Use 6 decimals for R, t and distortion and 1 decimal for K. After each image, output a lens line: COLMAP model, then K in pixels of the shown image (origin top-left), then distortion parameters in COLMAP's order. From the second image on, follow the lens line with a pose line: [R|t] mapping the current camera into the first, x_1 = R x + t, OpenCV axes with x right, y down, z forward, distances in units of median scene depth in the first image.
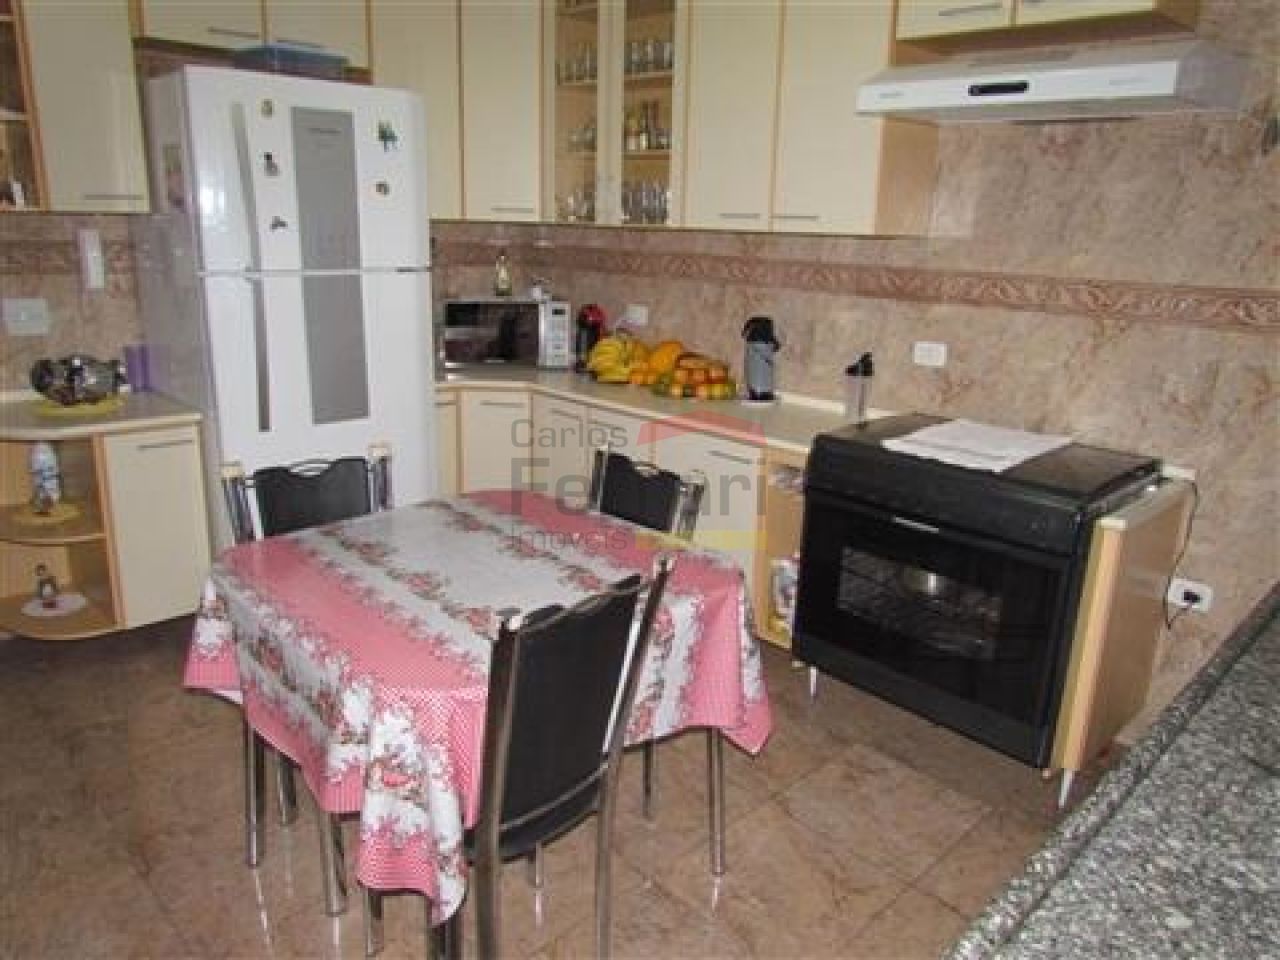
lens RADIAL K [[916.4, 0, 640.9], [0, 916.4, 482.9], [0, 0, 1]] dist [-0.038730, 0.011937]
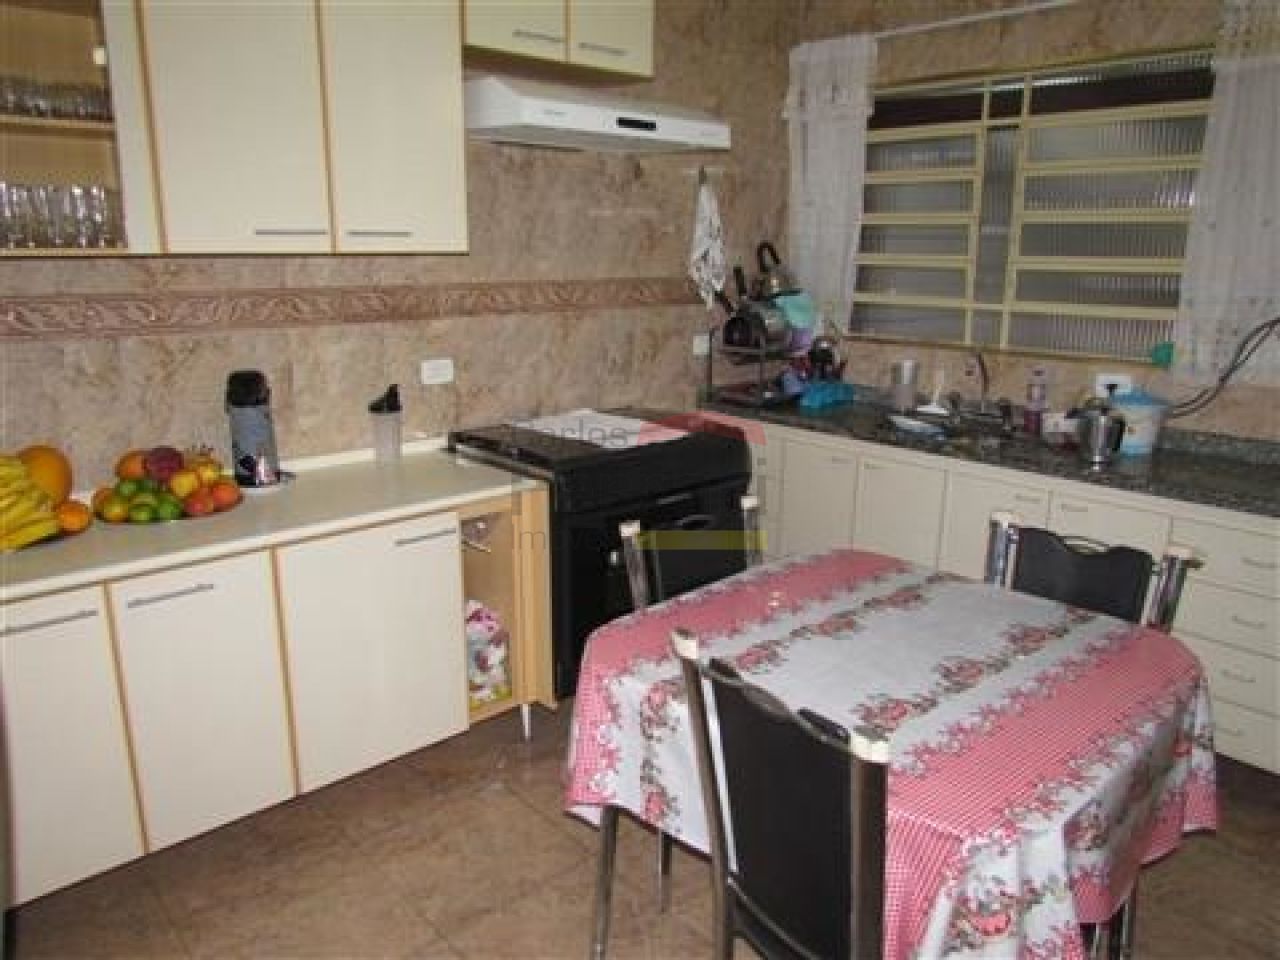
lens RADIAL K [[916.4, 0, 639.7], [0, 916.4, 474.8], [0, 0, 1]] dist [-0.038730, 0.011937]
pose [[0.031116, -0.266404, 0.963359, -0.675640], [0.270654, 0.930063, 0.248455, -0.235686], [-0.962174, 0.253006, 0.101043, 0.769248]]
